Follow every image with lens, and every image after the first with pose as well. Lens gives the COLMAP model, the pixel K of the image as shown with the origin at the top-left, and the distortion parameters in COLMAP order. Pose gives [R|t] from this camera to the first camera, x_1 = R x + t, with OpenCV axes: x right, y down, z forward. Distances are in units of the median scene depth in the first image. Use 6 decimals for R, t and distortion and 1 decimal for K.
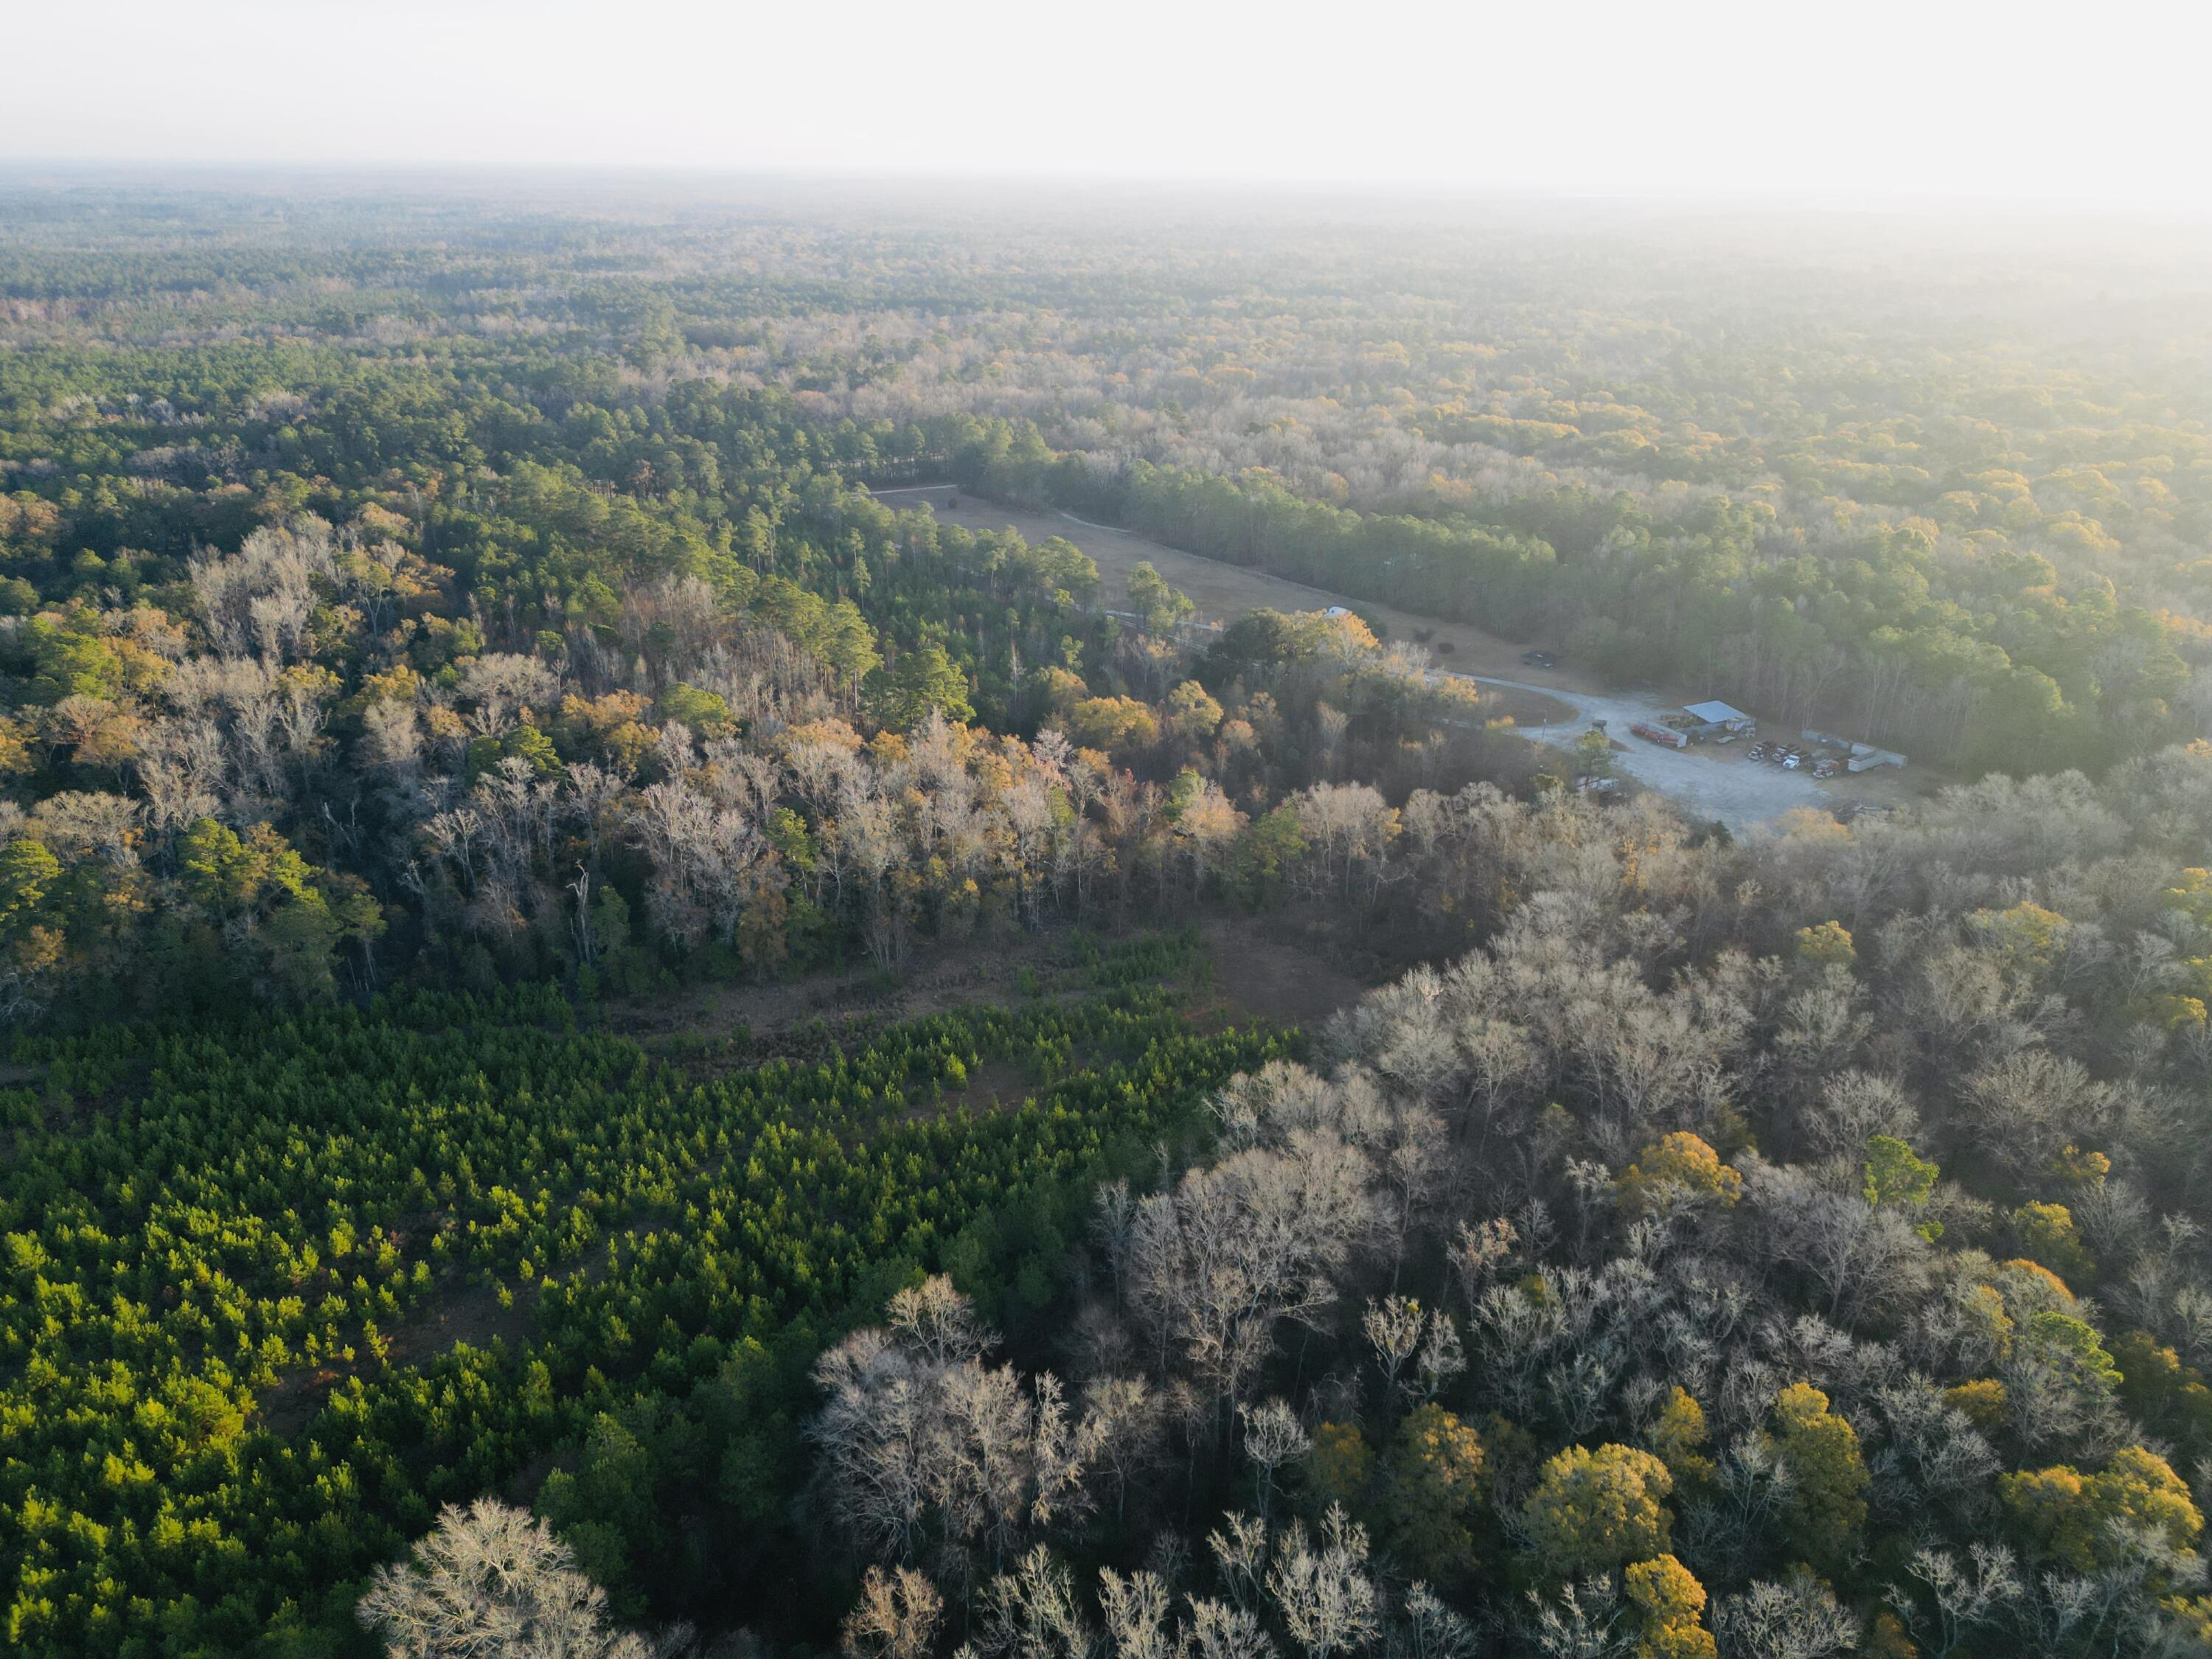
lens RADIAL K [[1529.7, 0, 1111.2], [0, 1529.7, 839.4], [0, 0, 1]] dist [0.087563, -0.081664]
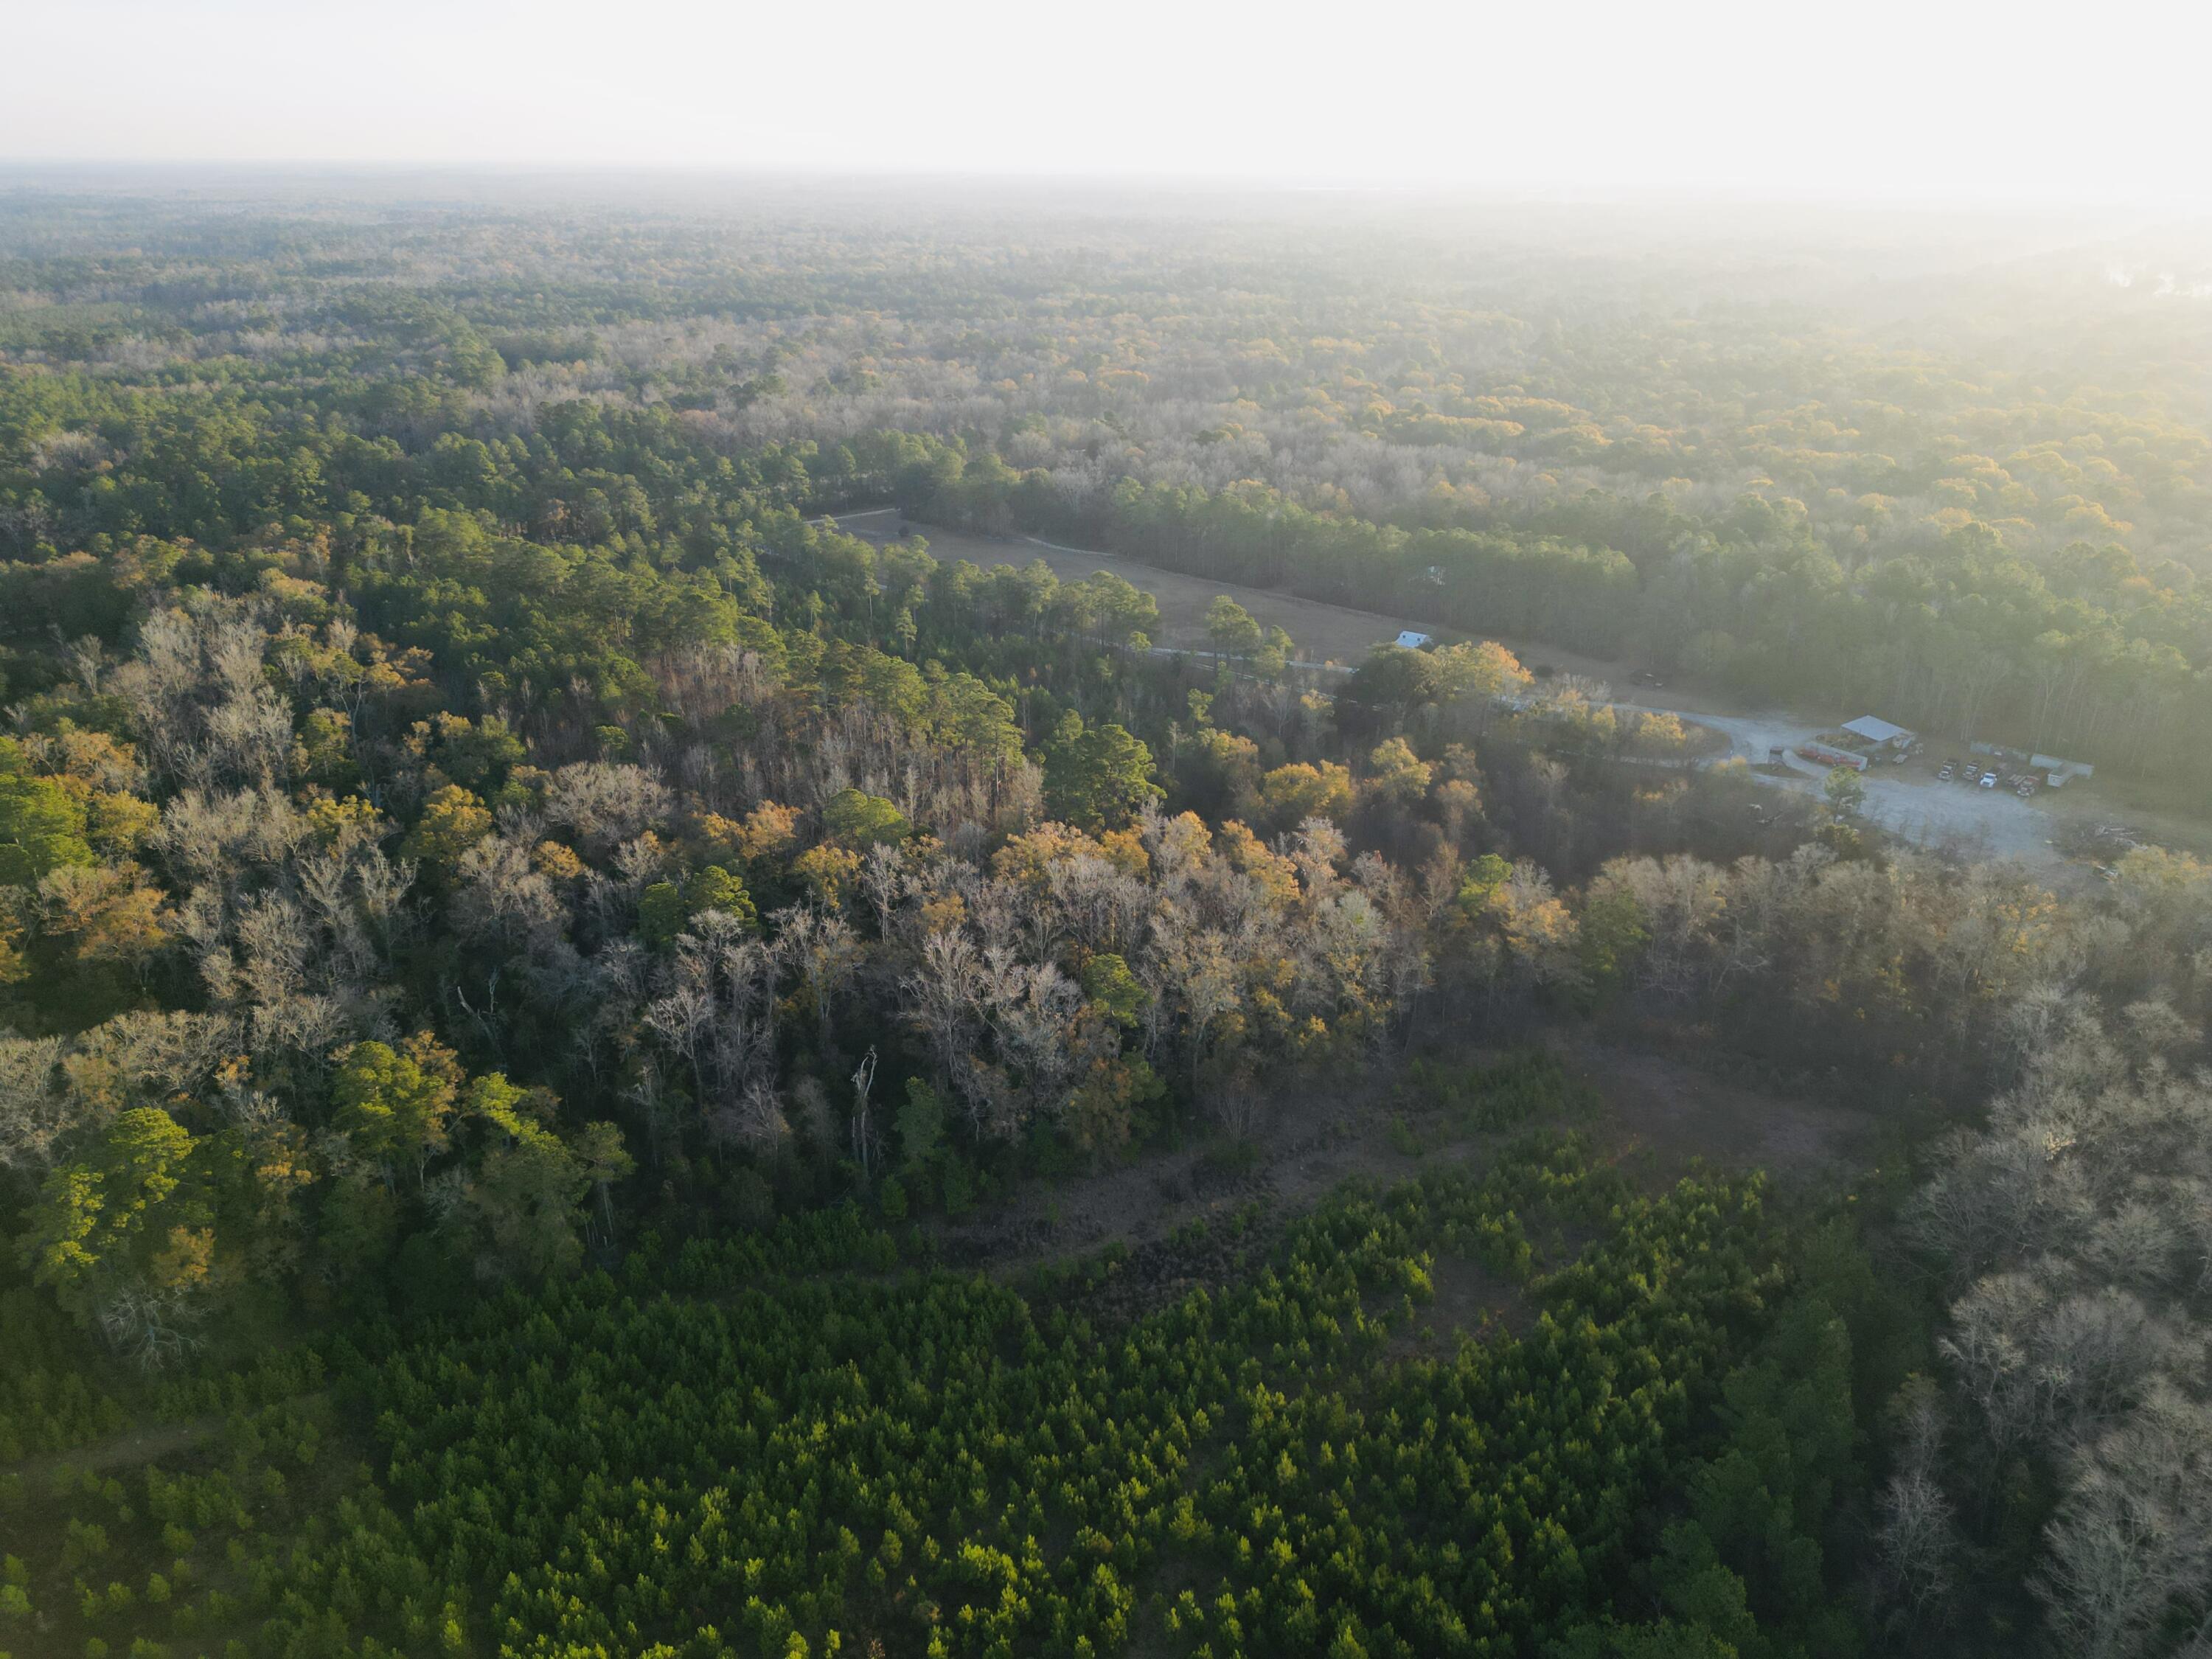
lens RADIAL K [[1529.7, 0, 1111.2], [0, 1529.7, 839.4], [0, 0, 1]] dist [0.087563, -0.081664]
pose [[0.984841, -0.075507, 0.156163, -0.199179], [0.075017, 0.997141, 0.009043, -0.052710], [-0.156400, 0.002809, 0.987690, 0.123867]]
